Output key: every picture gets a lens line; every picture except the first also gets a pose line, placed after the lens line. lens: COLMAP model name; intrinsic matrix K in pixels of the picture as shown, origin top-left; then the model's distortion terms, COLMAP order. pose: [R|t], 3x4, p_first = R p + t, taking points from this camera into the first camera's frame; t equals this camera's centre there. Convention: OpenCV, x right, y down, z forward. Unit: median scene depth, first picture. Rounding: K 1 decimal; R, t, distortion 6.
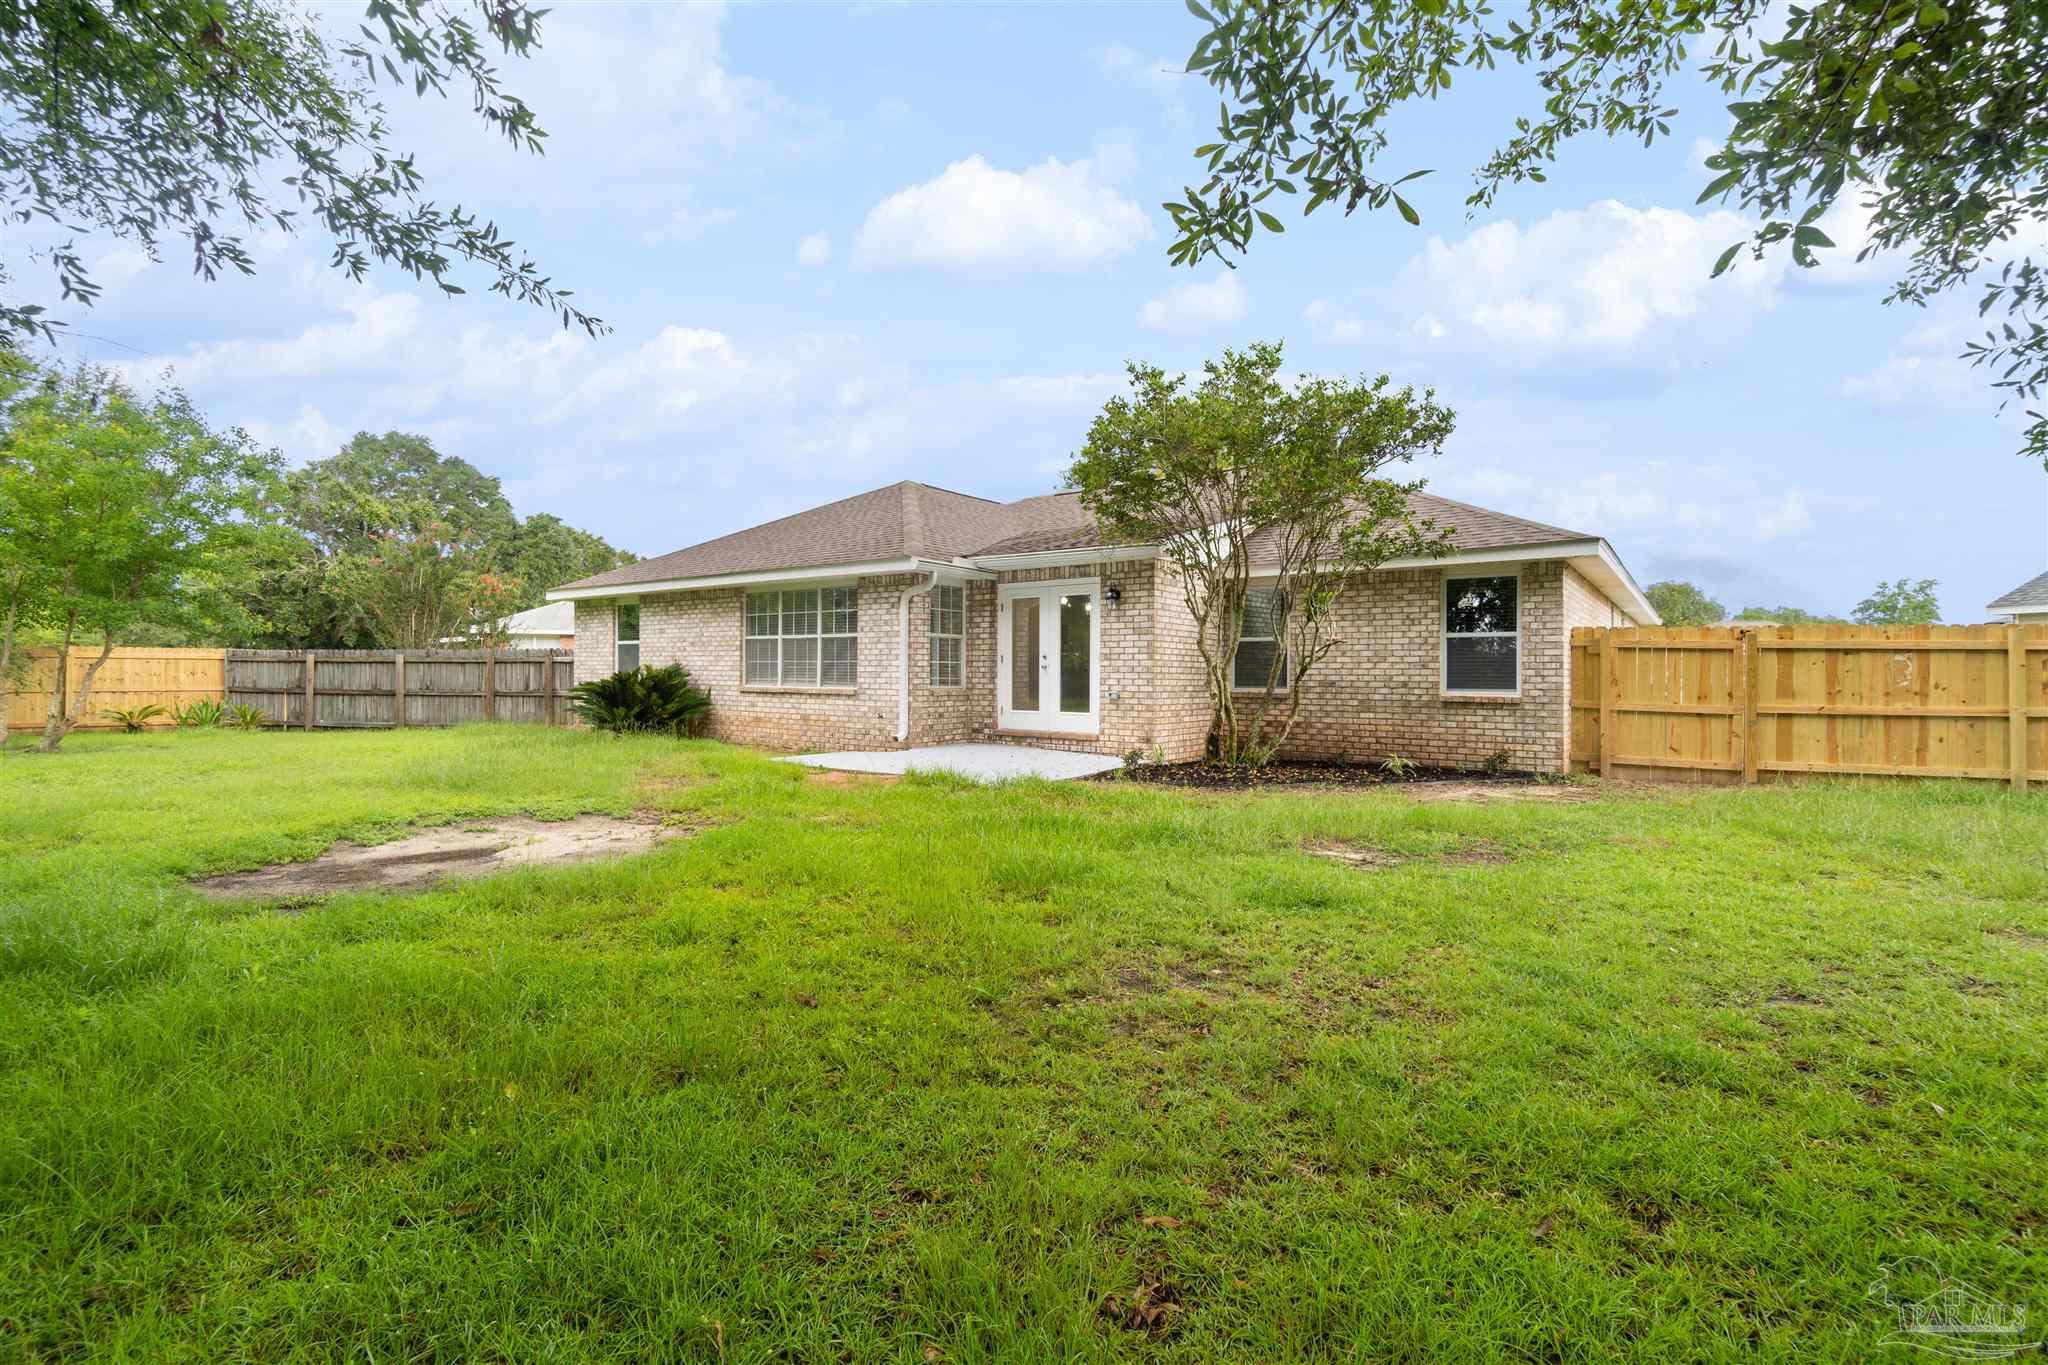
lens RADIAL K [[907.4, 0, 1026.6], [0, 907.4, 675.9], [0, 0, 1]] dist [-0.000253, -0.000495]
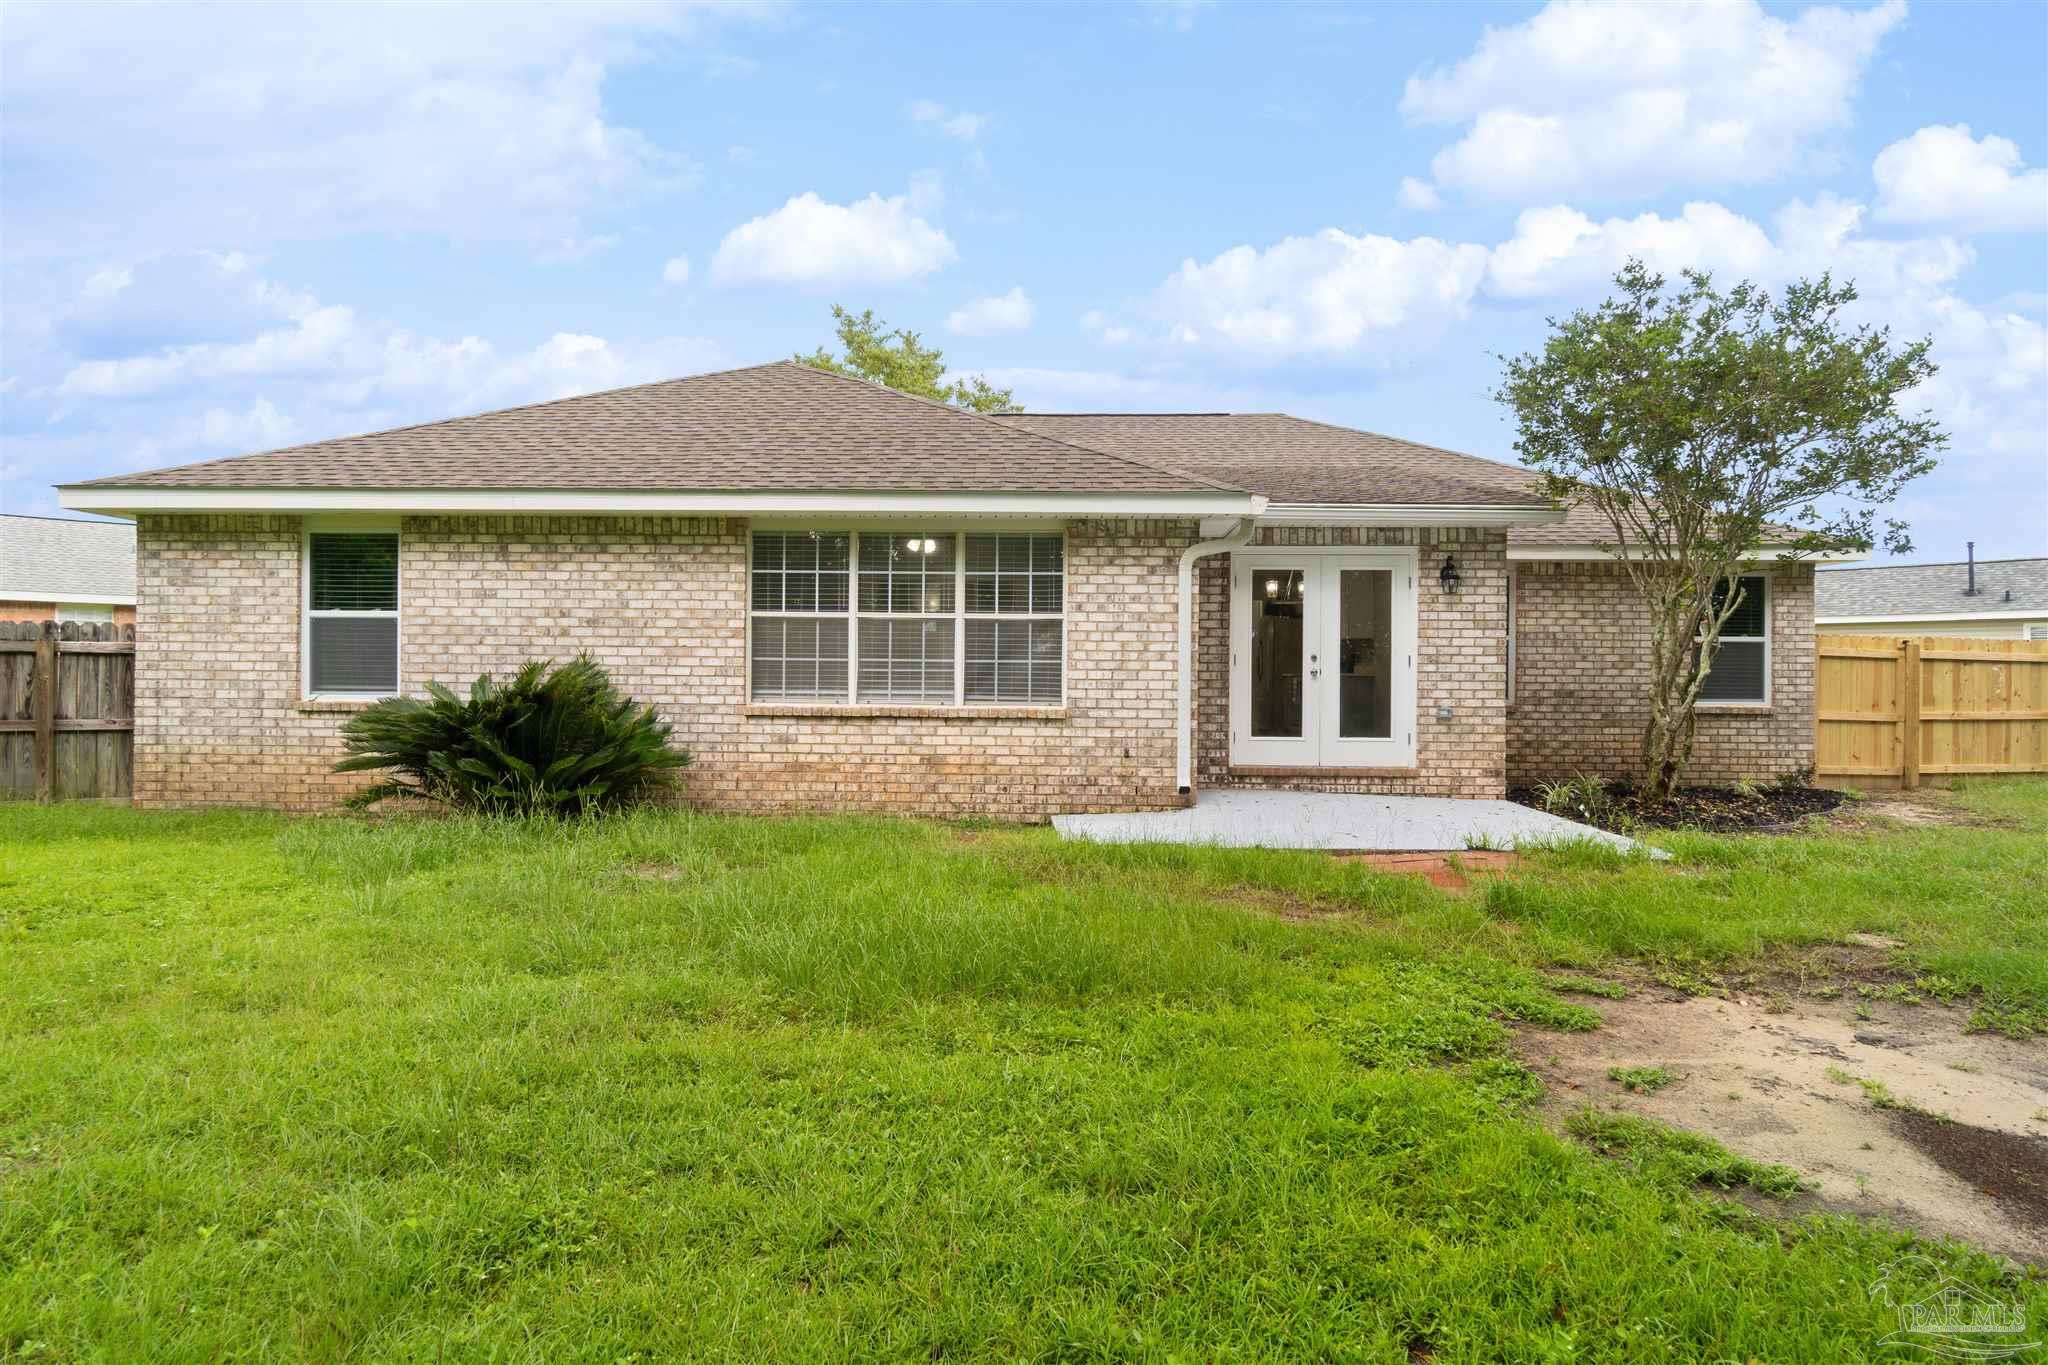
lens RADIAL K [[1089.3, 0, 1028.7], [0, 1089.3, 679.8], [0, 0, 1]] dist [0.004070, 0.000008]
pose [[0.822870, -0.000507, 0.568229, -0.608282], [-0.001016, 0.999997, 0.002364, -0.005840], [-0.568228, -0.002522, 0.822867, 0.434383]]
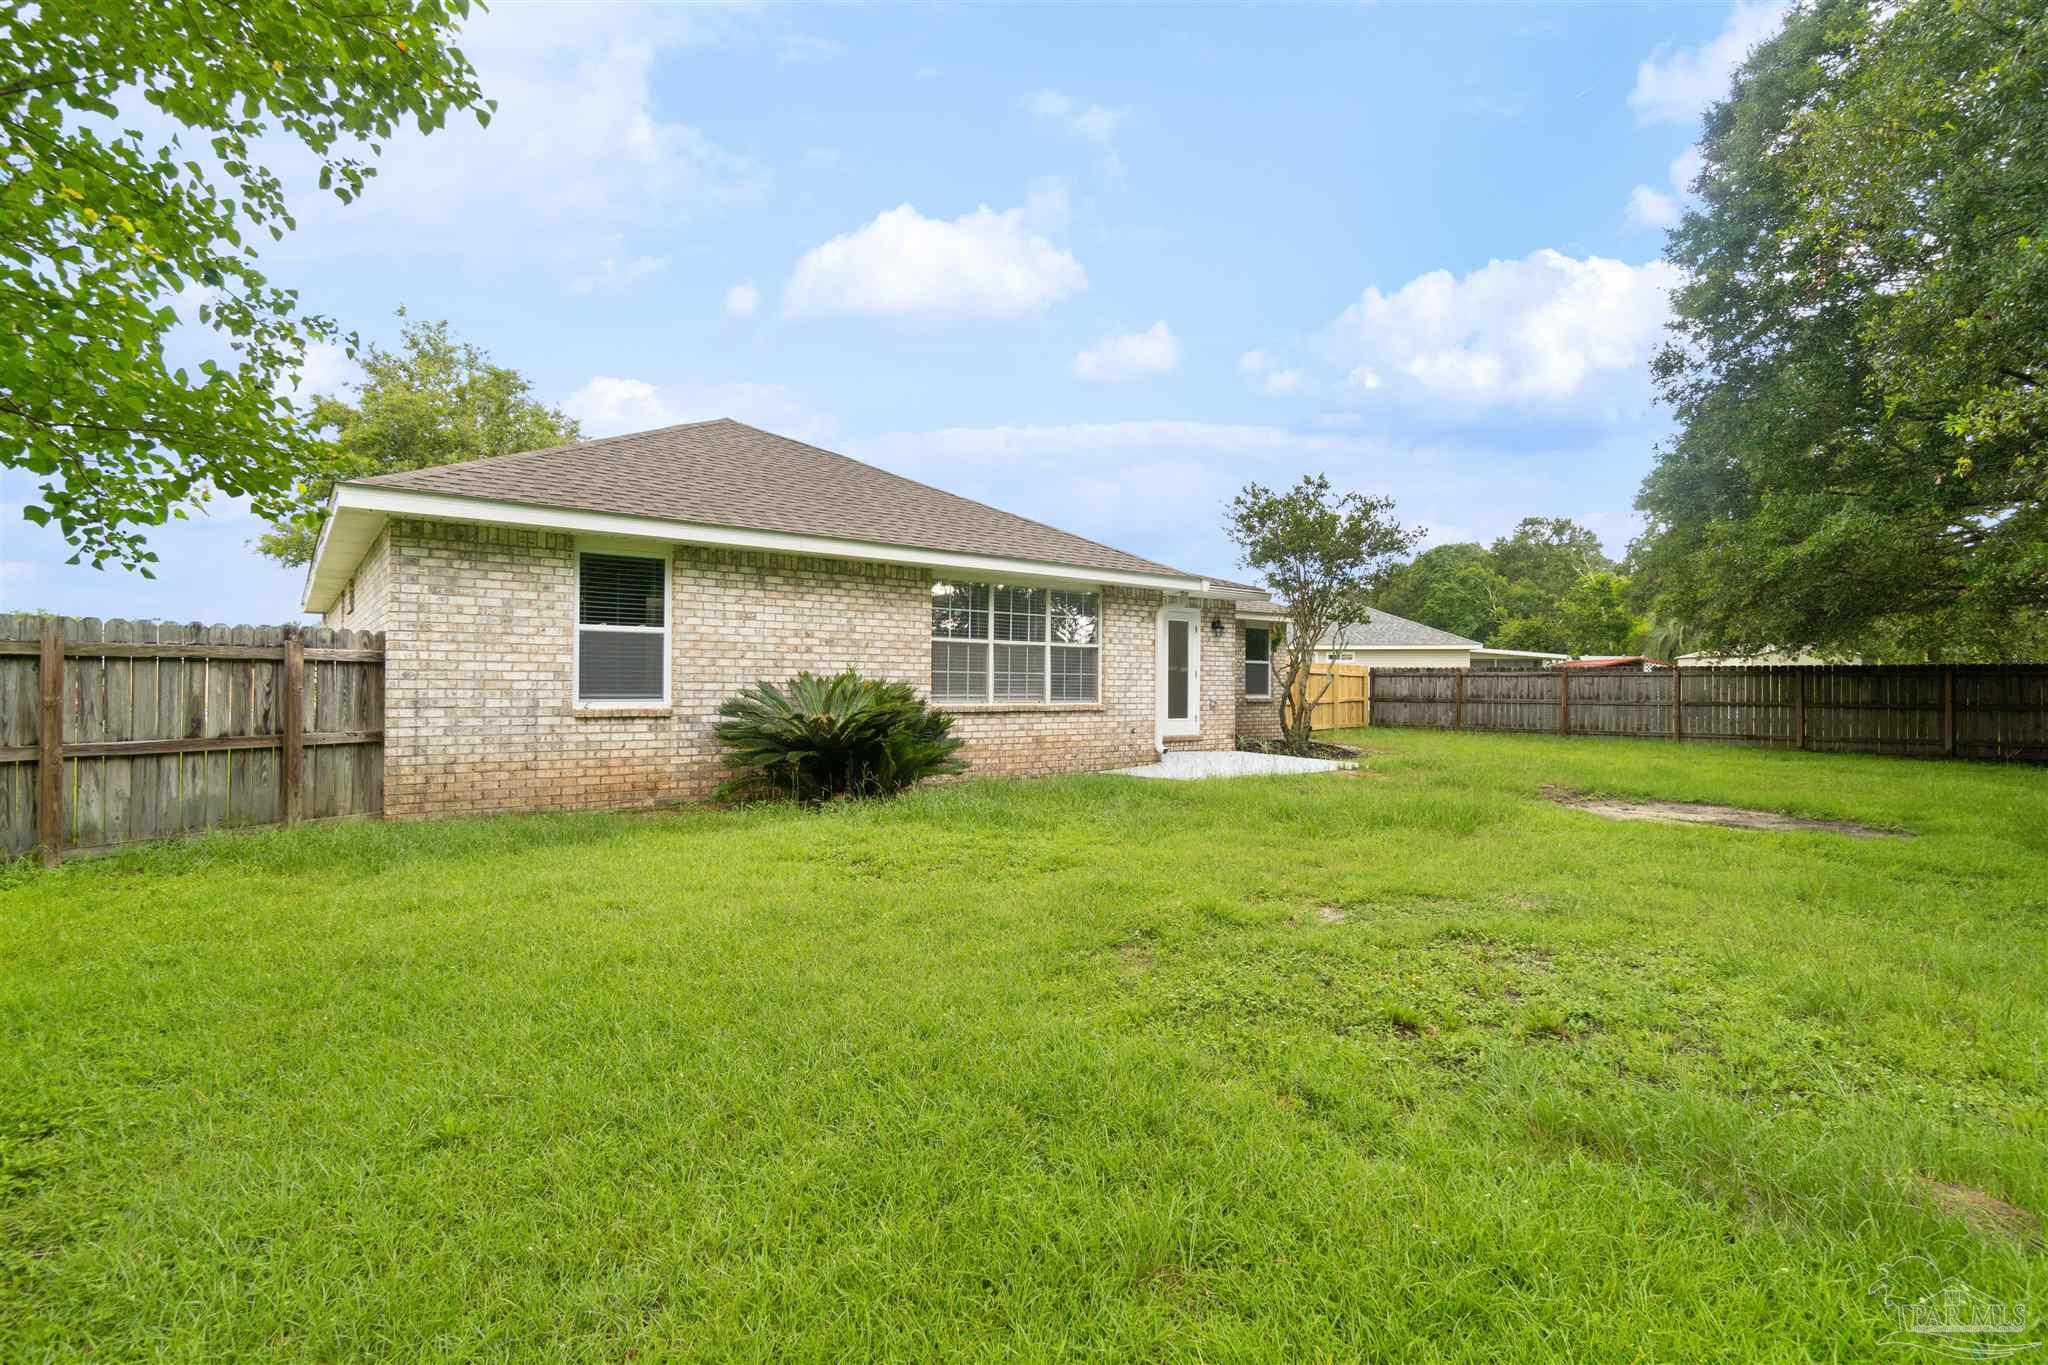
lens RADIAL K [[955.3, 0, 1014.1], [0, 955.3, 684.1], [0, 0, 1]] dist [0.001230, -0.000676]
pose [[0.275625, -0.005451, 0.961250, -1.162404], [-0.003337, 0.999972, 0.006628, -0.012443], [-0.961260, -0.005035, 0.275599, 0.818964]]
